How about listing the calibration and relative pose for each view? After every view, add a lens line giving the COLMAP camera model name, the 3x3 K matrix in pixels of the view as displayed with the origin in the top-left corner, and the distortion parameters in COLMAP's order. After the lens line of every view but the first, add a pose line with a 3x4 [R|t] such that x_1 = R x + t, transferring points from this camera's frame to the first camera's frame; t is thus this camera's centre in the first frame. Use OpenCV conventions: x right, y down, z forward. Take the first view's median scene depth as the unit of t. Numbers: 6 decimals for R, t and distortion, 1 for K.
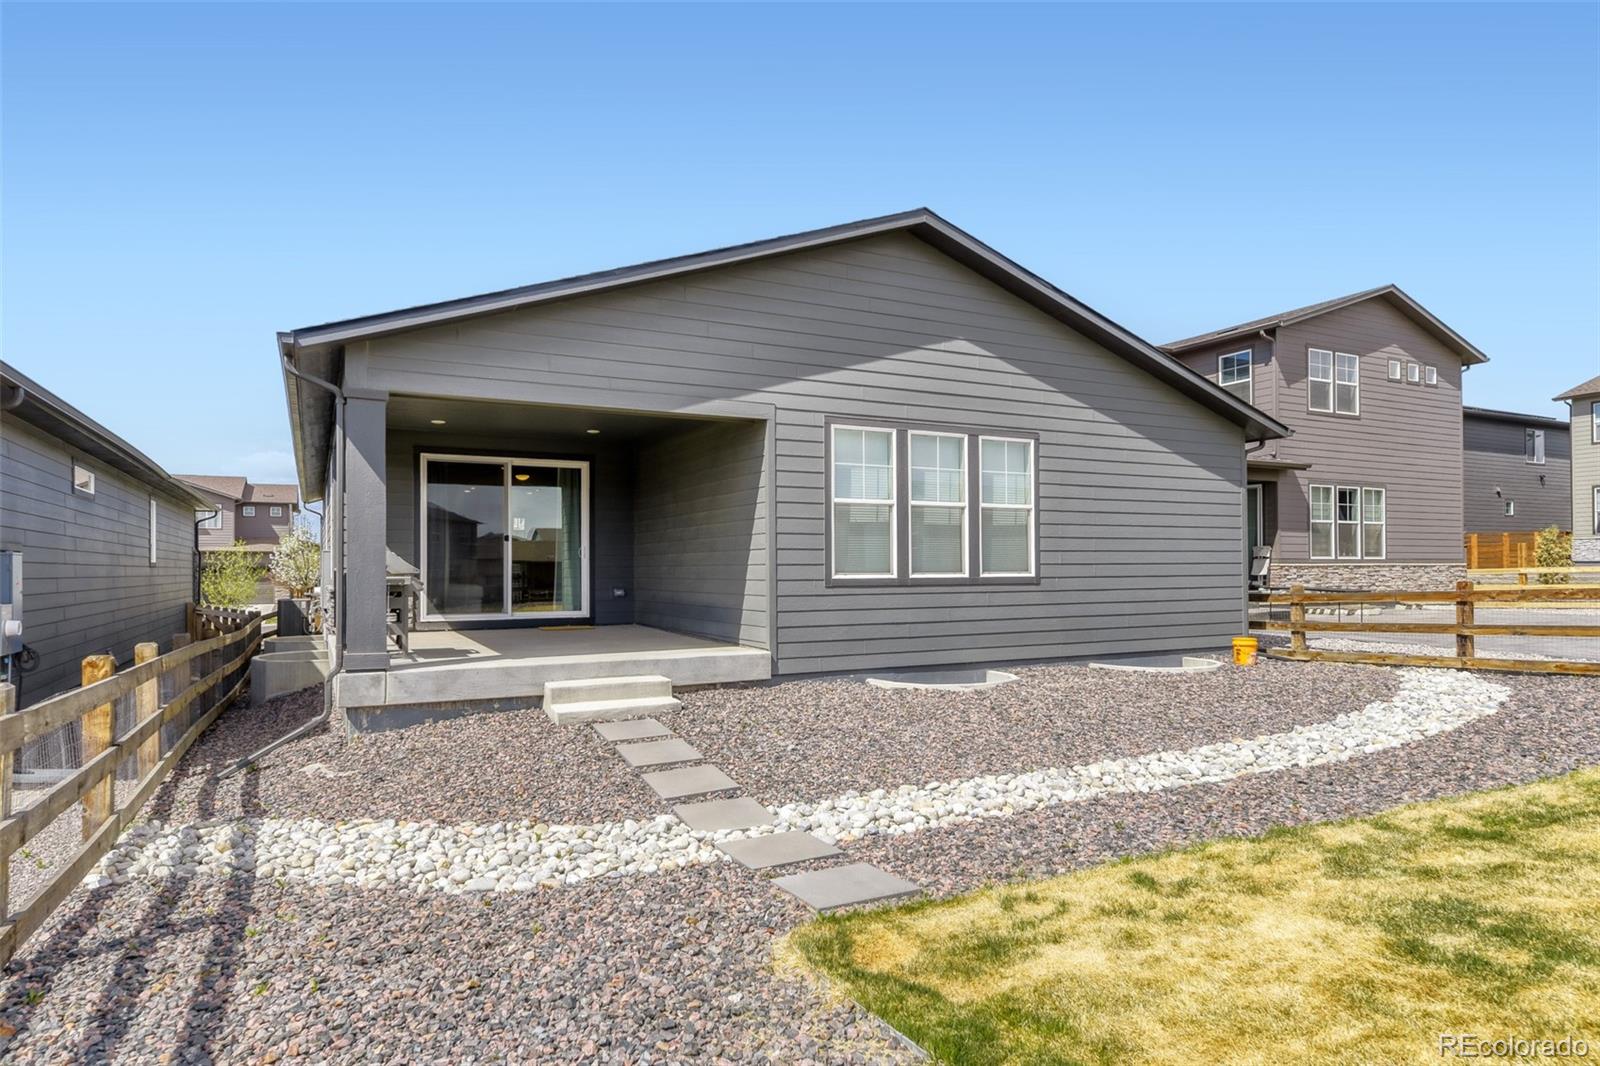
lens RADIAL K [[936.4, 0, 800.0], [0, 936.4, 533.0], [0, 0, 1]] dist [0.001284, -0.001173]
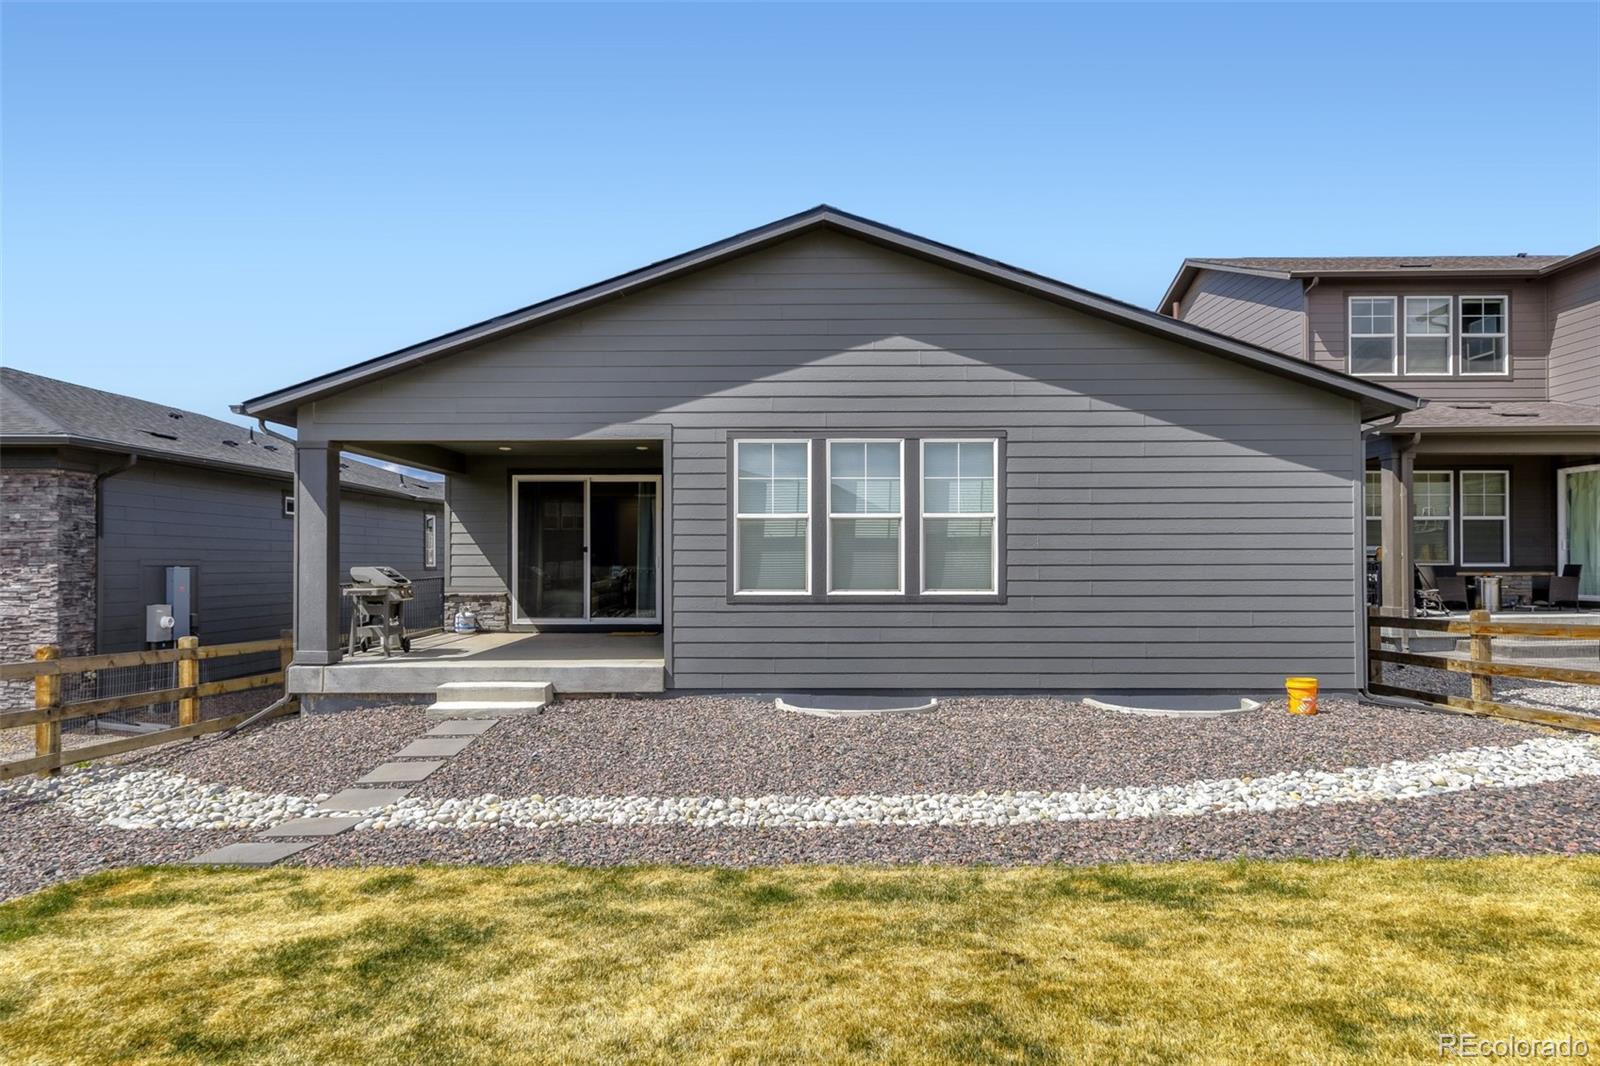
lens RADIAL K [[1058.2, 0, 800.0], [0, 1058.2, 533.0], [0, 0, 1]] dist [0.003041, 0.001644]
pose [[0.882351, -0.010123, -0.470483, 0.599690], [0.015306, 0.999857, 0.007193, -0.023189], [0.470343, -0.013548, 0.882380, 0.041659]]
